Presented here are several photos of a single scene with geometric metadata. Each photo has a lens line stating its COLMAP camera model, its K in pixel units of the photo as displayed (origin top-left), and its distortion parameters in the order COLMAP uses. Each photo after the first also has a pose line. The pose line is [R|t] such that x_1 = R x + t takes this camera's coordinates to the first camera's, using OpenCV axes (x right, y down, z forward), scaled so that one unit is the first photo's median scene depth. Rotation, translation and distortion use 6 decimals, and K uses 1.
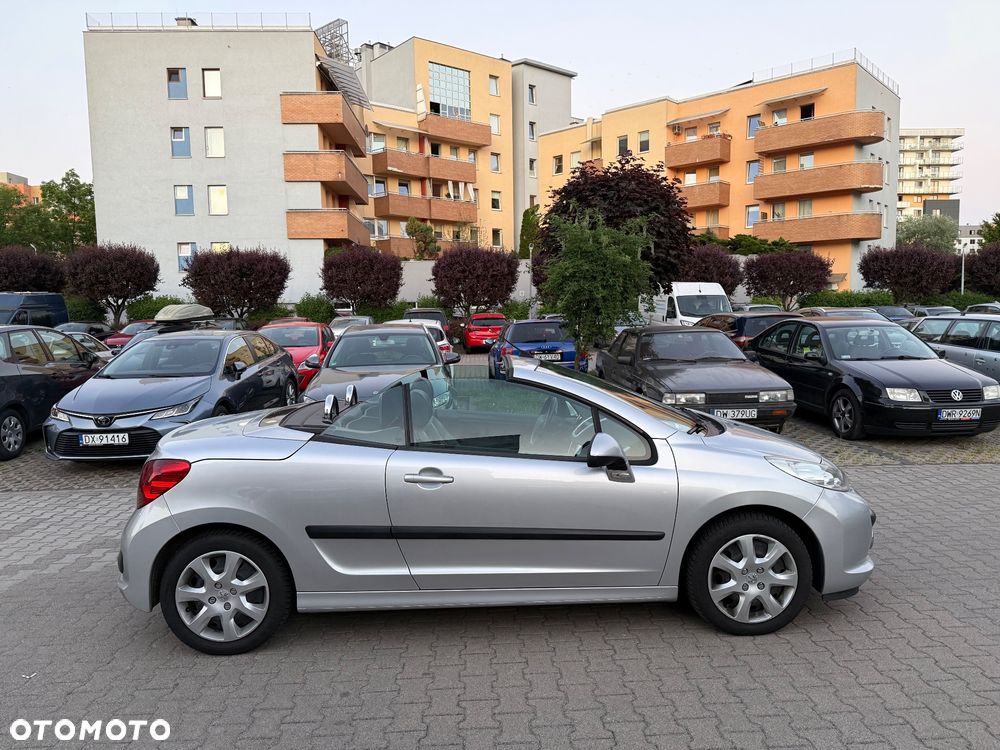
lens RADIAL K [[702.9, 0, 500.0], [0, 702.9, 375.0], [0, 0, 1]] dist [0.033450, -0.044562]
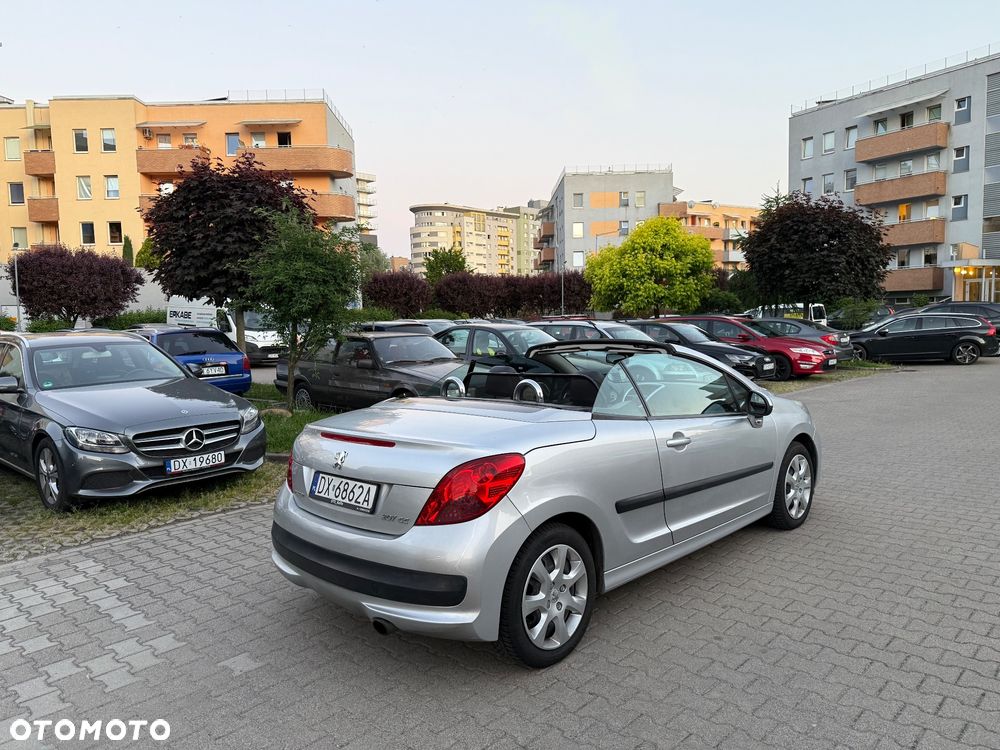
lens RADIAL K [[702.1, 0, 502.8], [0, 702.1, 371.6], [0, 0, 1]] dist [0.032582, -0.040823]
pose [[0.727623, -0.051673, 0.684028, -0.272014], [0.073106, 0.997321, -0.002424, 0.004899], [-0.682071, 0.051770, 0.729452, 0.094808]]
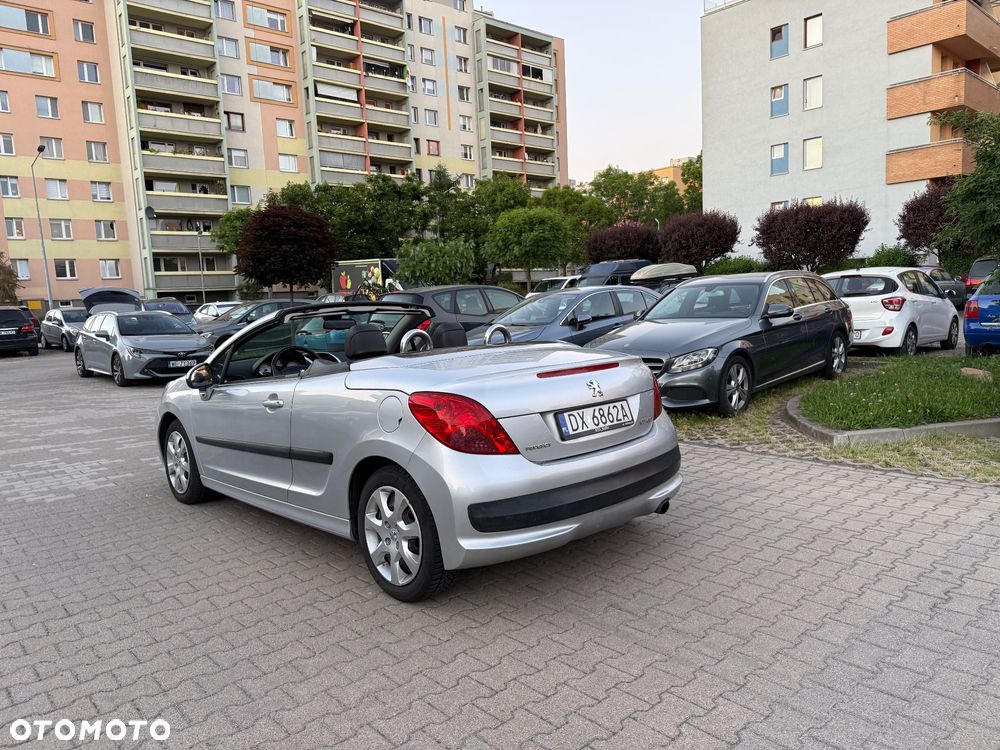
lens RADIAL K [[702.1, 0, 502.8], [0, 702.1, 371.6], [0, 0, 1]] dist [0.032582, -0.040823]
pose [[0.641286, 0.071244, -0.763987, 0.262415], [-0.032933, 0.997318, 0.065359, 0.002767], [0.766595, -0.016753, 0.641913, 0.145756]]
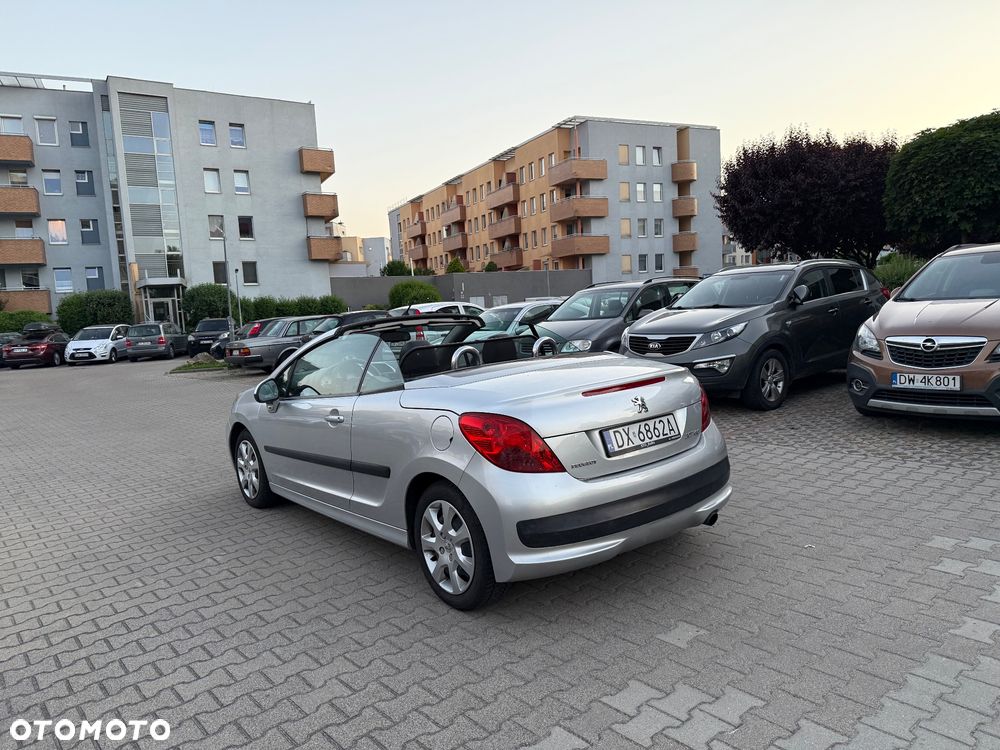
lens RADIAL K [[702.1, 0, 502.8], [0, 702.1, 371.6], [0, 0, 1]] dist [0.032582, -0.040823]
pose [[-0.605792, -0.016442, 0.795453, -0.318926], [0.137085, 0.982677, 0.124711, -0.019467], [-0.783724, 0.184594, -0.593044, 0.507322]]
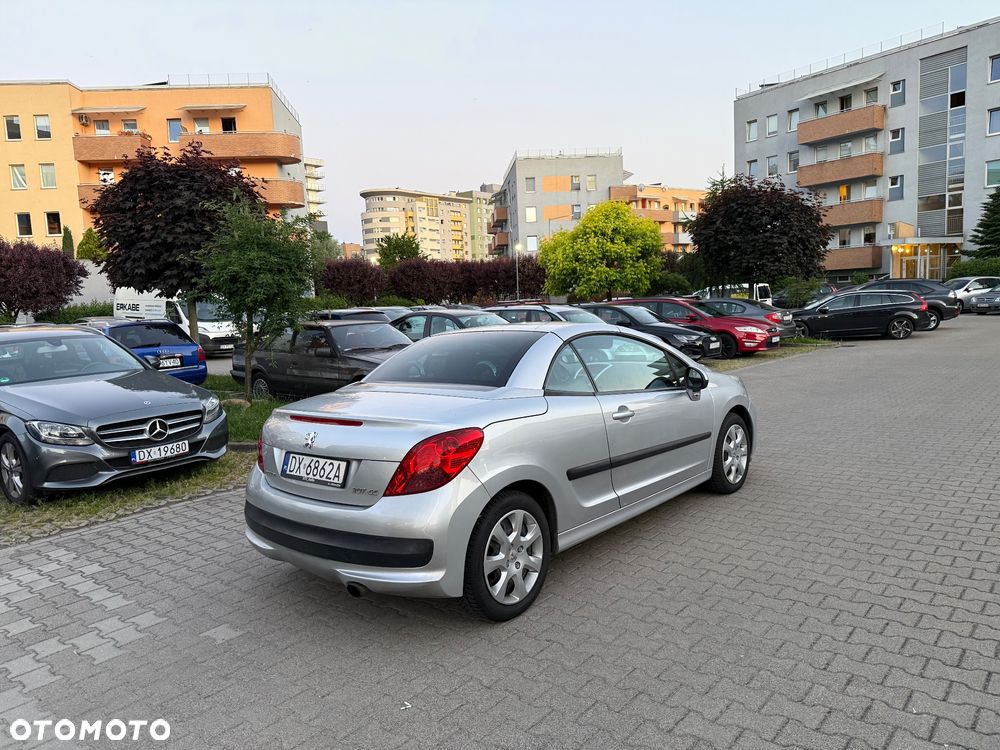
lens RADIAL K [[702.1, 0, 502.8], [0, 702.1, 371.6], [0, 0, 1]] dist [0.032582, -0.040823]
pose [[0.682793, -0.084794, 0.725674, -0.286590], [0.098455, 0.994861, 0.023612, 0.006285], [-0.723948, 0.055324, 0.687633, 0.079976]]
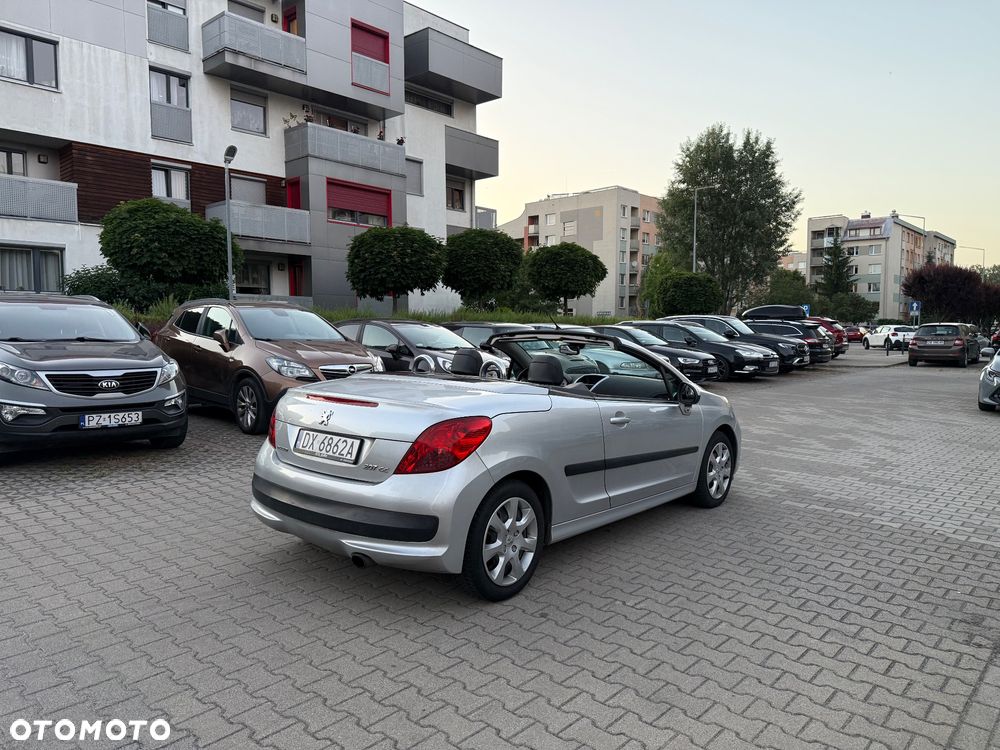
lens RADIAL K [[702.1, 0, 502.8], [0, 702.1, 371.6], [0, 0, 1]] dist [0.032582, -0.040823]
pose [[-0.703257, 0.061168, -0.708300, 0.240795], [-0.048124, 0.989911, 0.133269, -0.035268], [0.709305, 0.127809, -0.693218, 0.575444]]
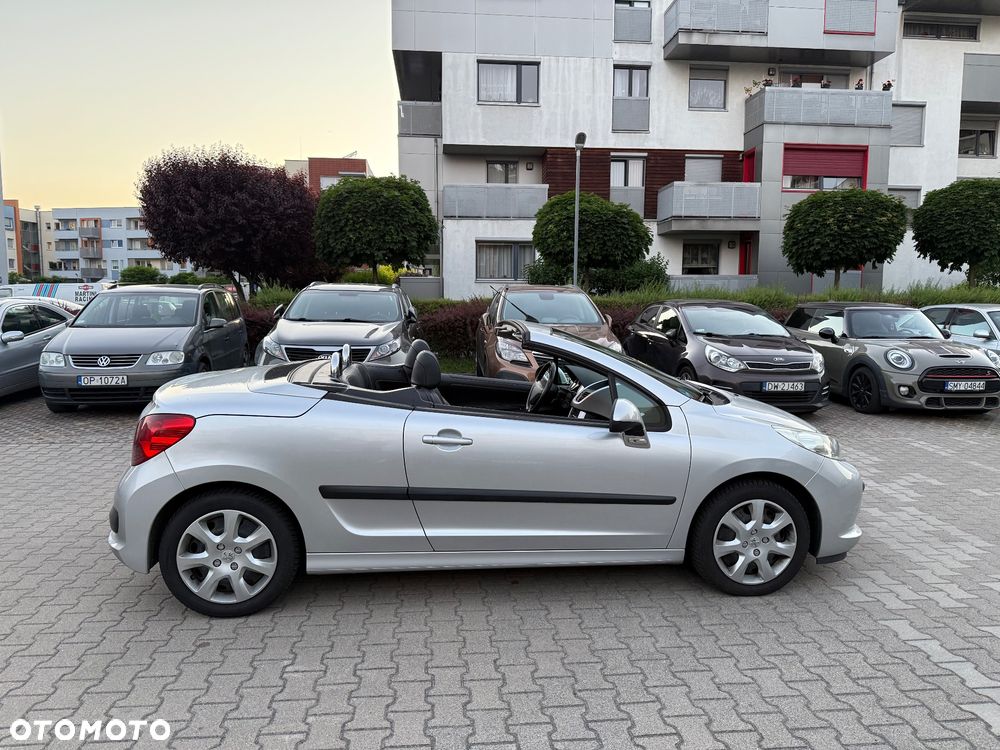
lens RADIAL K [[702.1, 0, 502.8], [0, 702.1, 371.6], [0, 0, 1]] dist [0.032582, -0.040823]
pose [[-0.998690, 0.018199, -0.047823, -0.037300], [0.009402, 0.983968, 0.178097, -0.040918], [0.050298, 0.177414, -0.982850, 0.634220]]
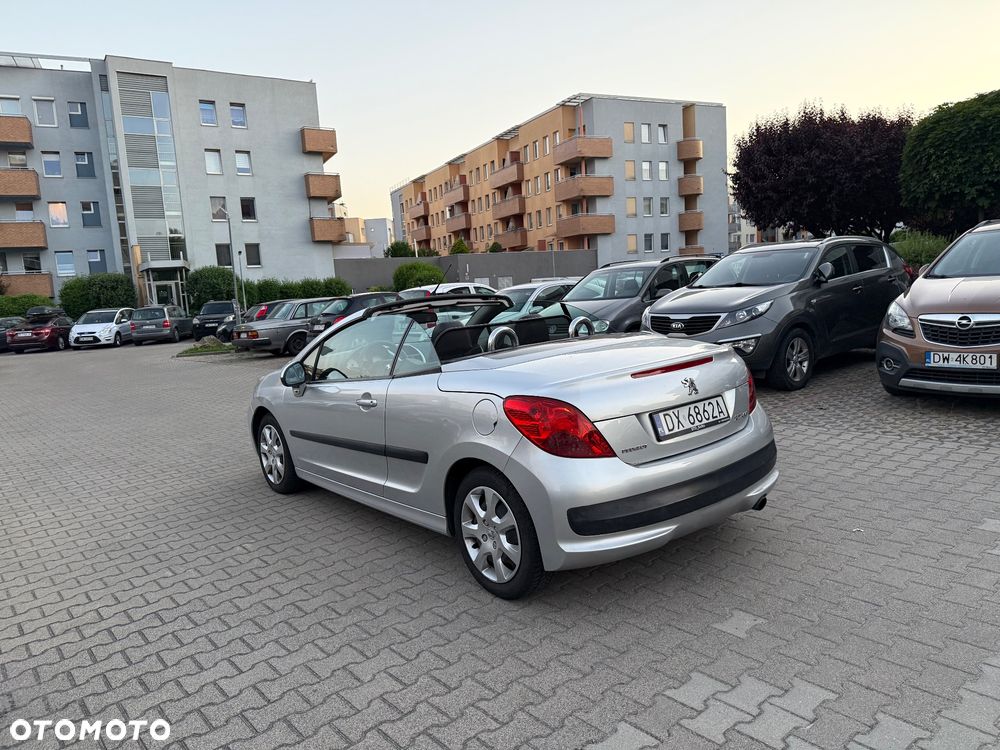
lens RADIAL K [[703.1, 0, 507.5], [0, 703.1, 370.9], [0, 0, 1]] dist [0.030574, -0.039112]
pose [[-0.607449, -0.032709, 0.793685, -0.302673], [0.143209, 0.978271, 0.149921, -0.020291], [-0.781343, 0.204732, -0.589566, 0.512882]]
